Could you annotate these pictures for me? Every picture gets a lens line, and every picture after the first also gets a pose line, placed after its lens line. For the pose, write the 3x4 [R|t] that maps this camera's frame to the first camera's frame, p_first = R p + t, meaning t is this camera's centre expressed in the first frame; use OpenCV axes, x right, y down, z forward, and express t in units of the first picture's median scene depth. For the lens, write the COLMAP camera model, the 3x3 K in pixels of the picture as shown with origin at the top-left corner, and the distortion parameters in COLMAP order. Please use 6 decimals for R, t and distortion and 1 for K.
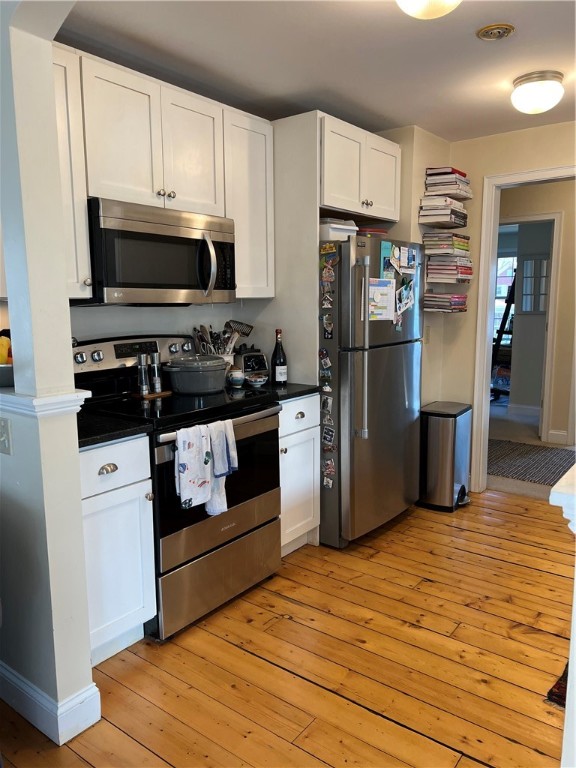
lens RADIAL K [[579.2, 0, 285.1], [0, 579.2, 387.8], [0, 0, 1]] dist [0.042597, -0.042201]
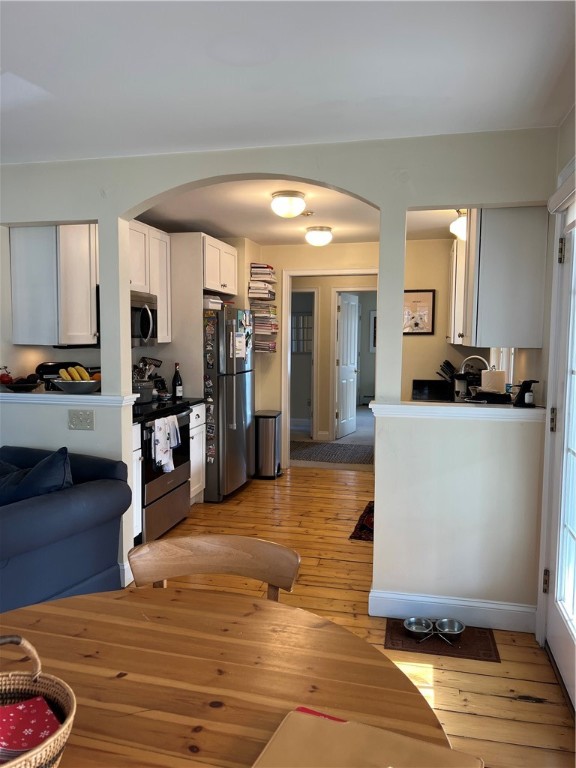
lens RADIAL K [[579.2, 0, 280.4], [0, 579.2, 384.2], [0, 0, 1]] dist [0.042597, -0.042201]
pose [[0.913023, -0.015940, 0.407597, -0.406818], [0.045063, 0.997061, -0.061952, 0.067498], [-0.405412, 0.074931, 0.911058, -0.549350]]
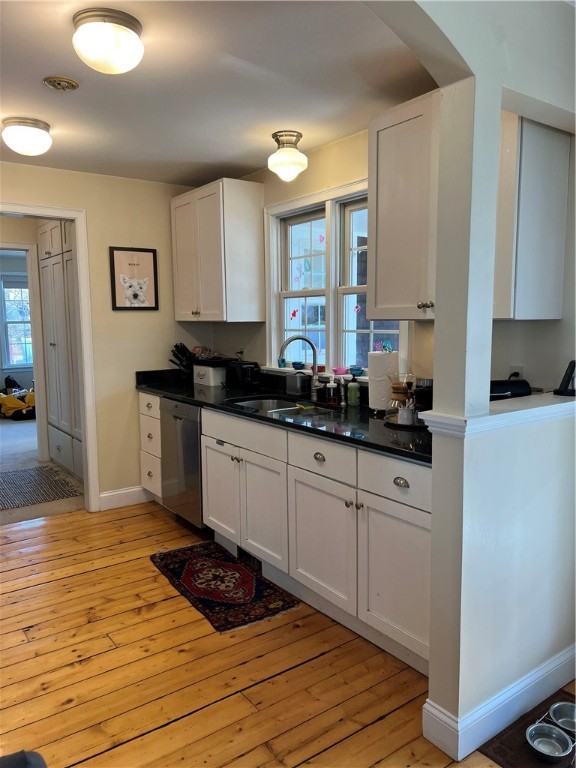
lens RADIAL K [[579.2, 0, 291.2], [0, 579.2, 387.7], [0, 0, 1]] dist [0.042597, -0.042201]
pose [[0.278711, -0.105595, 0.954552, -0.466258], [0.144564, 0.987225, 0.067000, -0.049616], [-0.949432, 0.119320, 0.290415, 0.266721]]
